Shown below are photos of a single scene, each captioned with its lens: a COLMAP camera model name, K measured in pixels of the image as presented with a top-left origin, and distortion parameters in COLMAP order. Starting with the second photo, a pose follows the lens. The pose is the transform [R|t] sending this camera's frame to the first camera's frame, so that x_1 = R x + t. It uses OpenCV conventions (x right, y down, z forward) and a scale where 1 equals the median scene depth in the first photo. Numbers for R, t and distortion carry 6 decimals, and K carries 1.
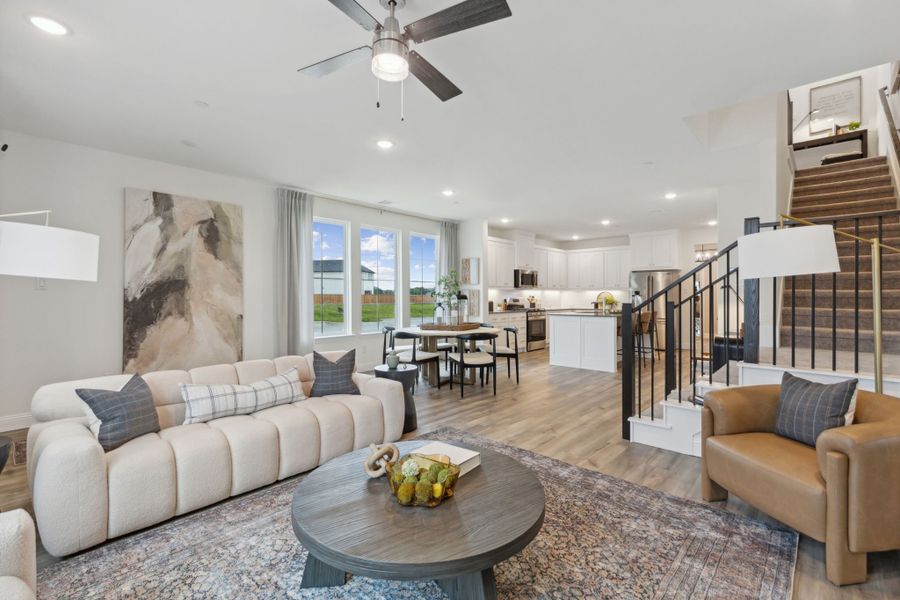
lens RADIAL K [[406.3, 0, 447.2], [0, 406.3, 295.6], [0, 0, 1]] dist [0.002913, 0.000379]
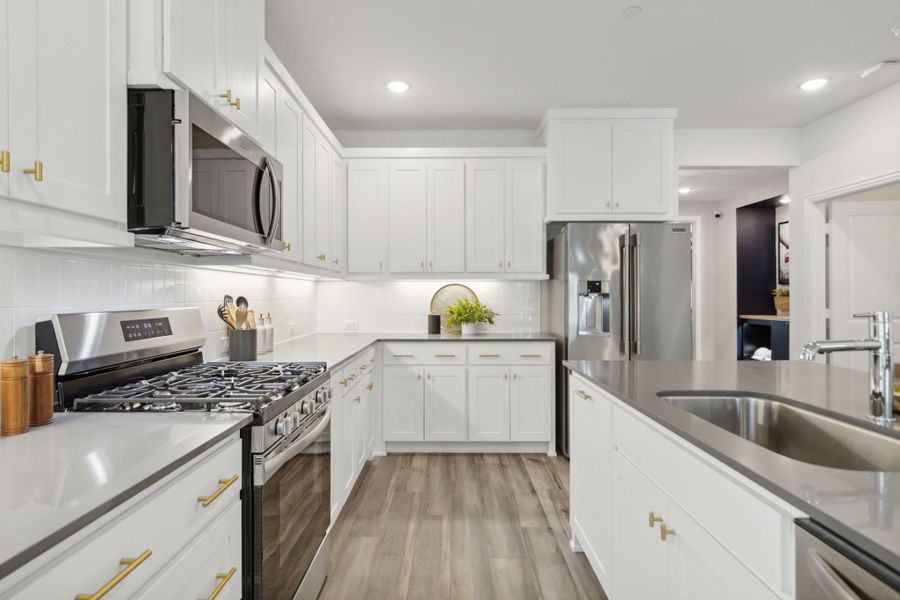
lens RADIAL K [[462.2, 0, 448.7], [0, 462.2, 295.5], [0, 0, 1]] dist [-0.002922, -0.000385]
pose [[0.742481, -0.000178, 0.669867, 0.266338], [-0.000712, 0.999999, 0.001055, -0.000137], [-0.669867, -0.001261, 0.742480, 1.541763]]
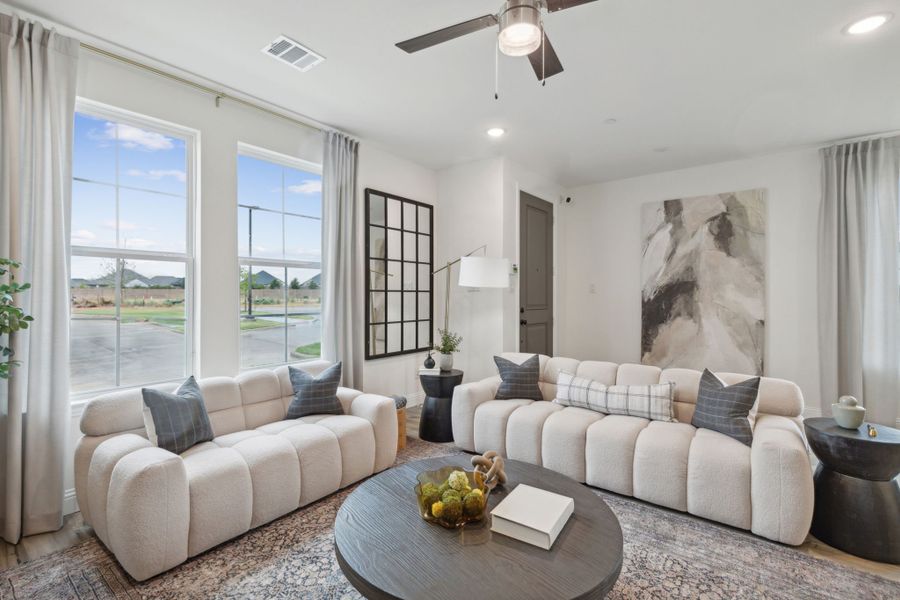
lens RADIAL K [[406.3, 0, 447.2], [0, 406.3, 295.6], [0, 0, 1]] dist [0.002913, 0.000379]
pose [[0.075233, -0.002623, -0.997163, 0.283308], [-0.001952, 0.999994, -0.002778, 0.000600], [0.997164, 0.002156, 0.075227, 0.308708]]
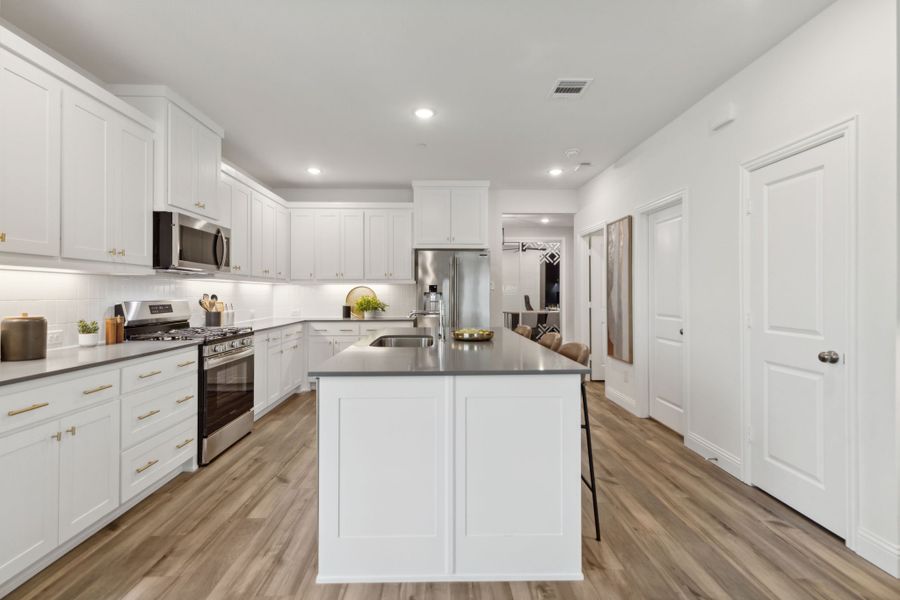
lens RADIAL K [[405.9, 0, 449.6], [0, 405.9, 289.0], [0, 0, 1]] dist [0.001887, -0.000221]
pose [[0.717961, 0.006870, 0.696050, 0.206326], [-0.000225, 0.999954, -0.009637, -0.001565], [-0.696084, 0.006763, 0.717929, 1.142223]]
